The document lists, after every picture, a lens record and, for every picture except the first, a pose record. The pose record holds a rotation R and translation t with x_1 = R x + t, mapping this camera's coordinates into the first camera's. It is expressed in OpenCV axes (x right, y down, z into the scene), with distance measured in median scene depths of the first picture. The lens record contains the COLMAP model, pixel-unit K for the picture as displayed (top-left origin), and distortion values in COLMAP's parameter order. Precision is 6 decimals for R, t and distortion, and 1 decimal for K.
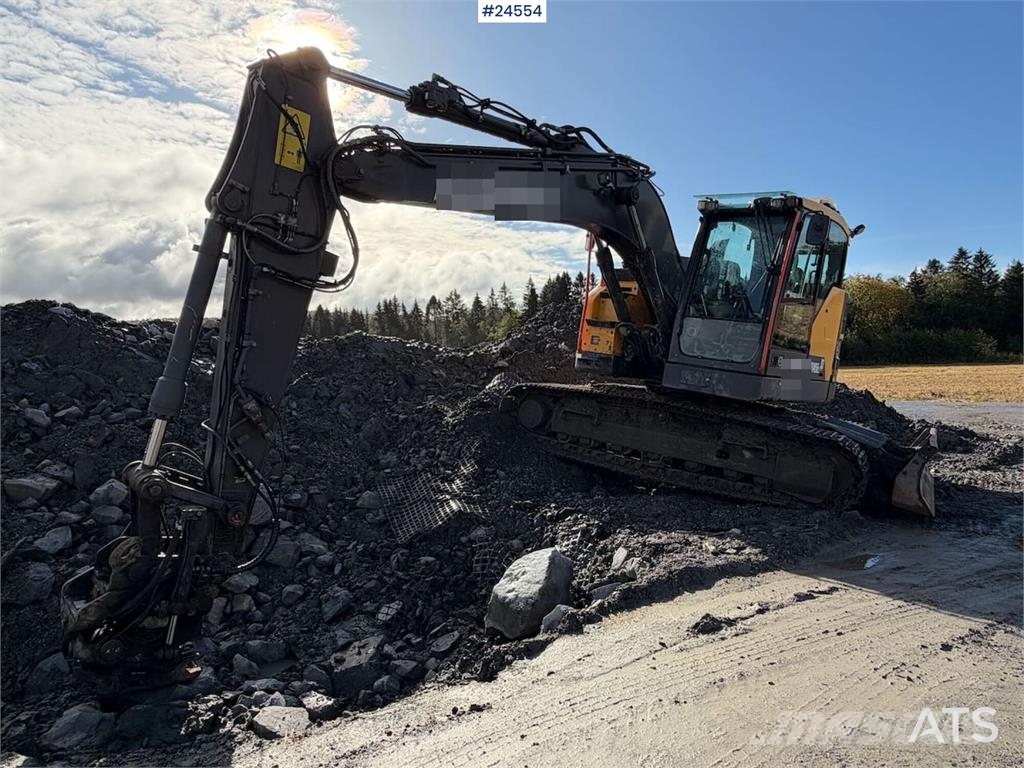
lens RADIAL K [[632.2, 0, 515.0], [0, 632.2, 387.4], [0, 0, 1]] dist [-0.003051, 0.006685]
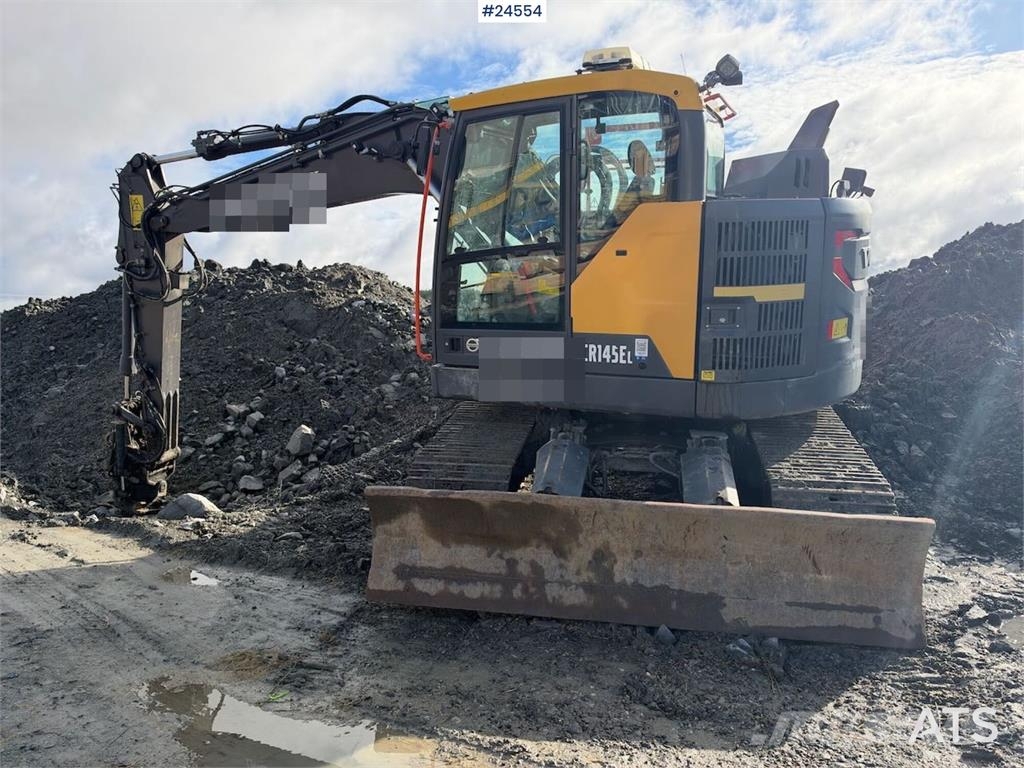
lens RADIAL K [[746.2, 0, 518.0], [0, 746.2, 385.0], [0, 0, 1]] dist [0.032618, -0.053720]
pose [[0.381564, 0.066993, -0.921912, 1.234027], [-0.012697, 0.997656, 0.067242, -0.054354], [0.924255, -0.013952, 0.381520, 0.760110]]
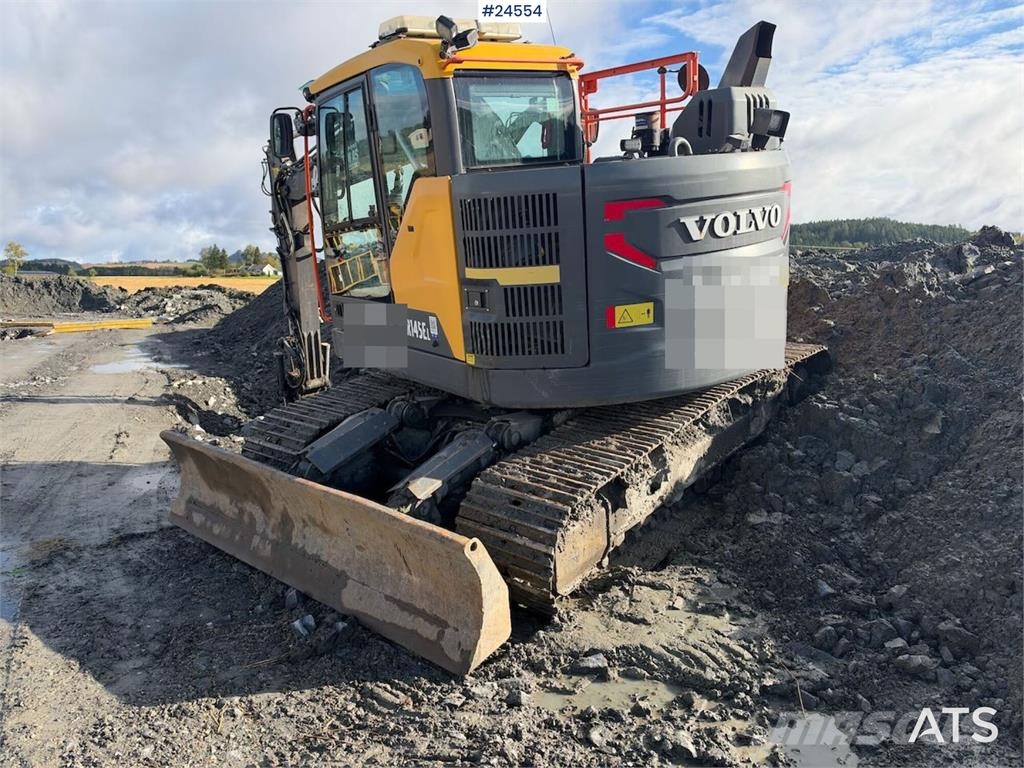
lens RADIAL K [[746.2, 0, 517.8], [0, 746.2, 391.1], [0, 0, 1]] dist [0.032618, -0.053720]
pose [[-0.120584, 0.166444, -0.978650, 1.320452], [-0.029955, 0.984785, 0.171178, -0.110066], [0.992251, 0.049956, -0.113763, 1.348842]]
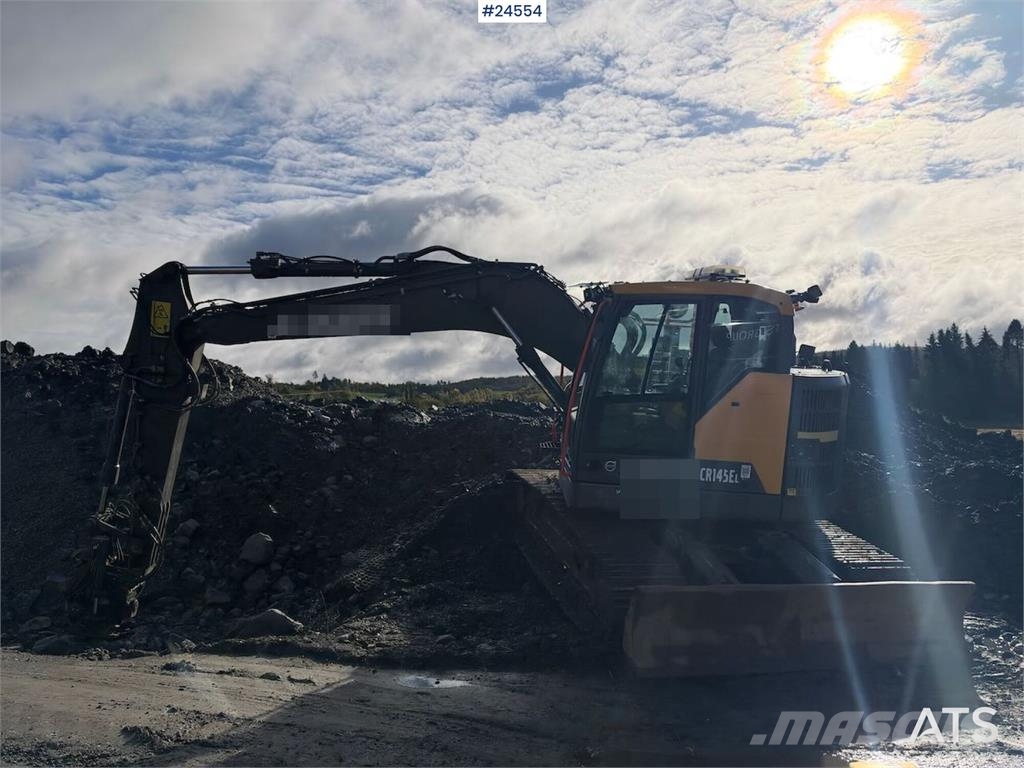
lens RADIAL K [[746.2, 0, 526.2], [0, 746.2, 382.4], [0, 0, 1]] dist [0.032618, -0.053720]
pose [[0.725042, -0.015827, -0.688523, 1.083685], [-0.034167, 0.997678, -0.058913, -0.096504], [0.687857, 0.066239, 0.722818, 0.169902]]
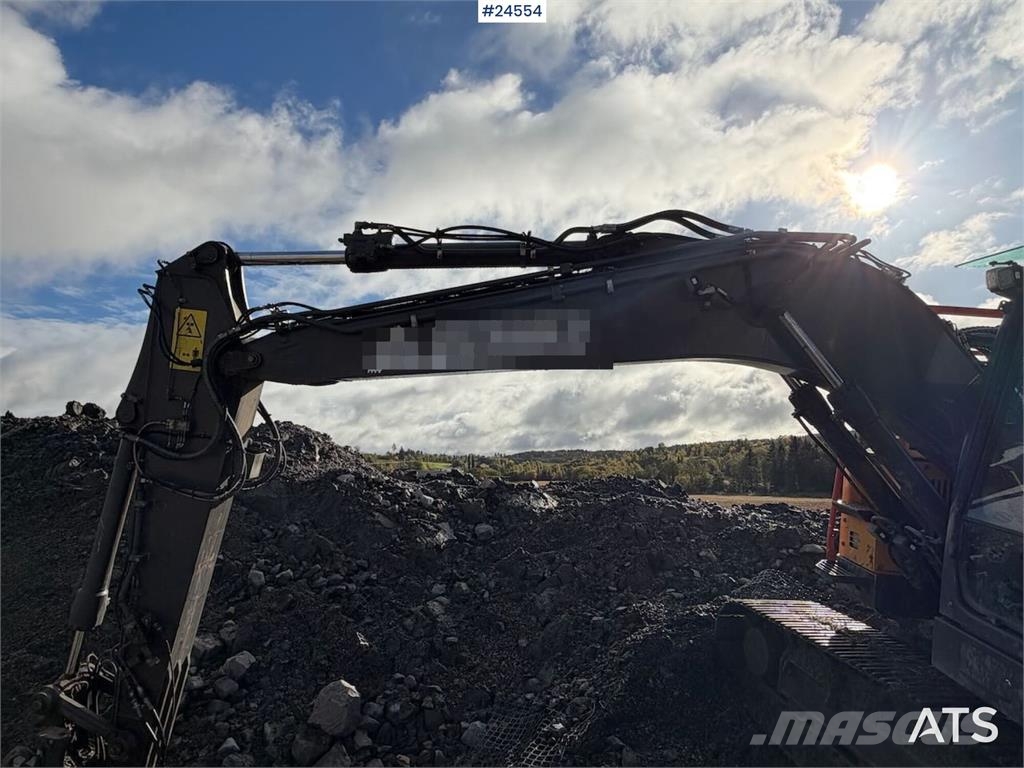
lens RADIAL K [[632.2, 0, 525.8], [0, 632.2, 392.7], [0, 0, 1]] dist [-0.003051, 0.006685]
pose [[0.674949, -0.077892, -0.733741, 0.439808], [-0.054209, 0.986490, -0.154589, -0.127709], [0.735870, 0.144116, 0.661609, 0.493435]]
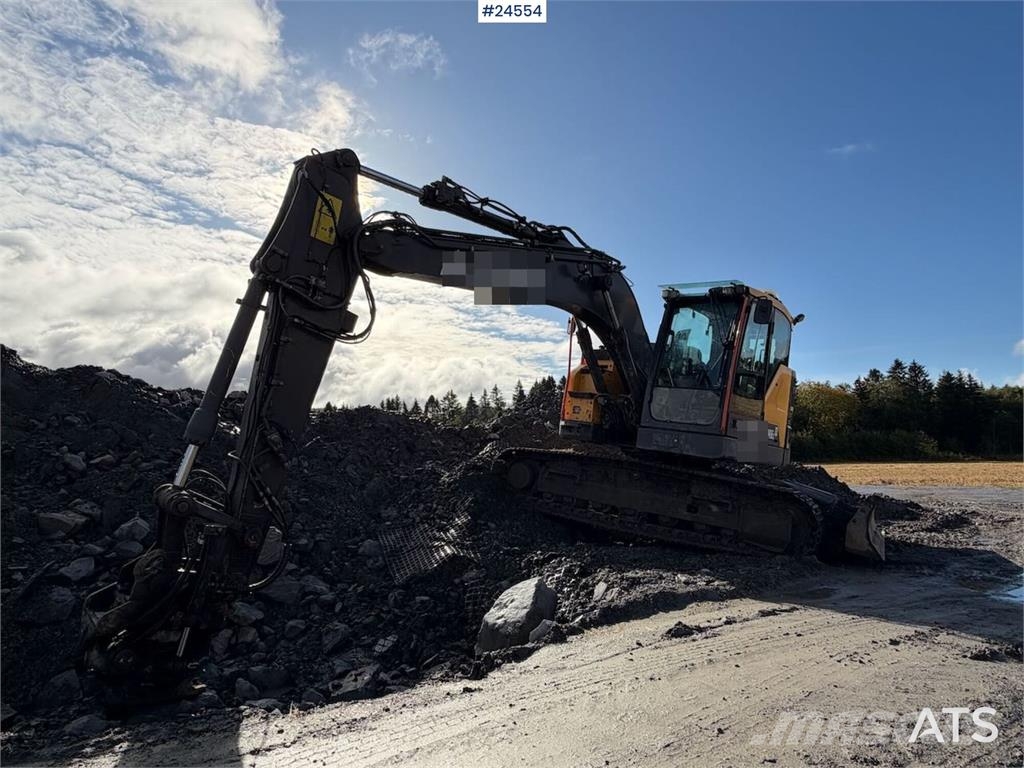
lens RADIAL K [[573.9, 0, 514.3], [0, 573.9, 381.7], [0, 0, 1]] dist [0.001430, 0.001783]
pose [[0.999788, 0.013644, 0.015412, -0.002137], [-0.010798, 0.985096, -0.171668, 0.066967], [-0.017524, 0.171466, 0.985034, -0.026942]]
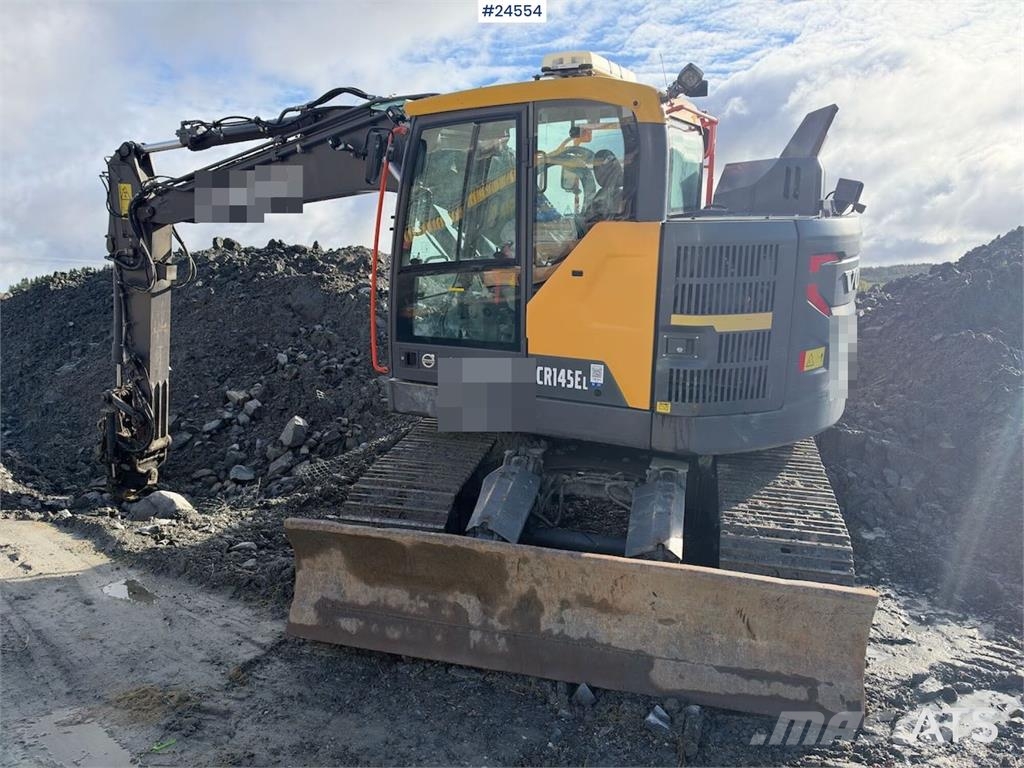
lens RADIAL K [[746.2, 0, 513.6], [0, 746.2, 387.0], [0, 0, 1]] dist [0.032618, -0.053720]
pose [[0.325621, 0.112948, -0.938730, 1.226018], [-0.040602, 0.993594, 0.105465, -0.103177], [0.944628, 0.003773, 0.328121, 0.857750]]
